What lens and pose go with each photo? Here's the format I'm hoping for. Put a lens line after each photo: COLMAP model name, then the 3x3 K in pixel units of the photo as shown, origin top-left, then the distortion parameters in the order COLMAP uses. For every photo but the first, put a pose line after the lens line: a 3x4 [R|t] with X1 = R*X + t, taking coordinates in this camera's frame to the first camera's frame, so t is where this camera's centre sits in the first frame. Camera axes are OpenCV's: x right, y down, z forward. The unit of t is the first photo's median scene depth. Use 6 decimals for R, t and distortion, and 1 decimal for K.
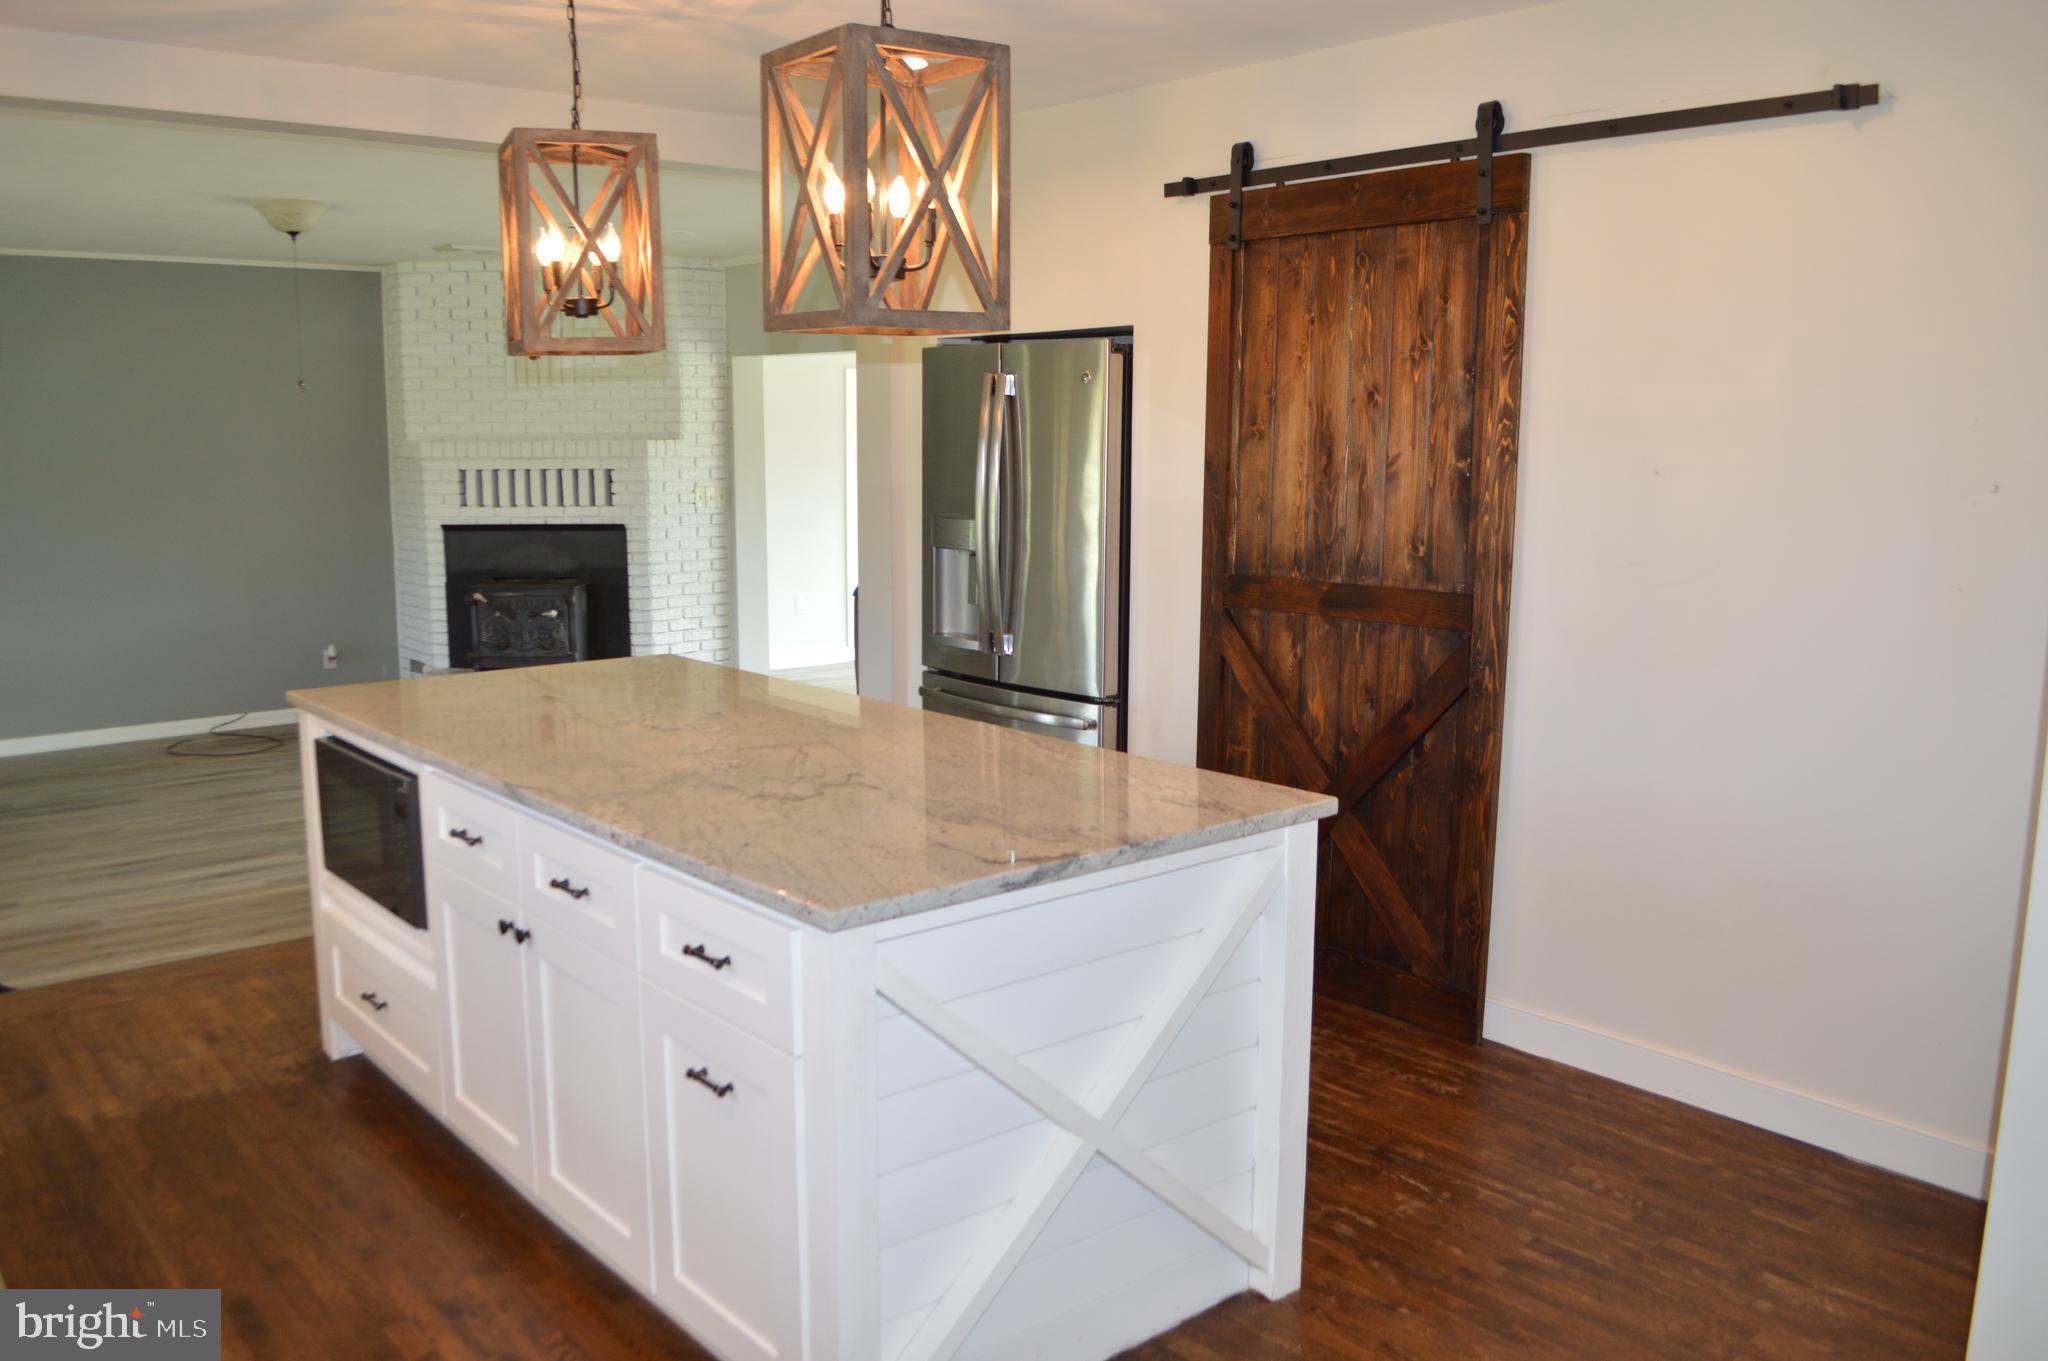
lens RADIAL K [[1582.5, 0, 1024.0], [0, 1582.5, 680.5], [0, 0, 1]] dist [-0.072882, 0.000913]
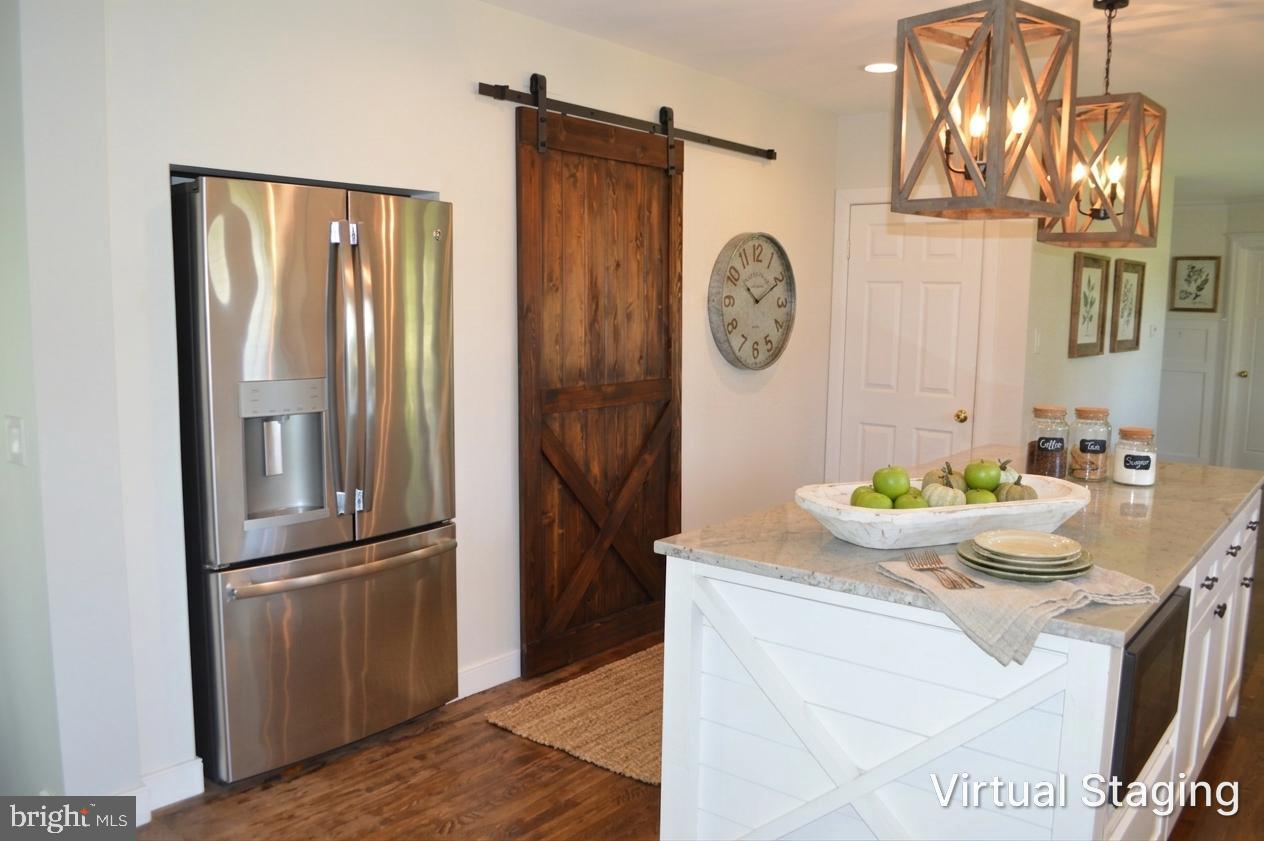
lens RADIAL K [[1017.6, 0, 632.0], [0, 1017.6, 420.5], [0, 0, 1]] dist [-0.074209, -0.007476]
pose [[-0.176298, -0.125231, 0.976338, -0.825050], [0.136989, 0.979100, 0.150322, -0.182196], [-0.974758, 0.160249, -0.155458, 1.188230]]
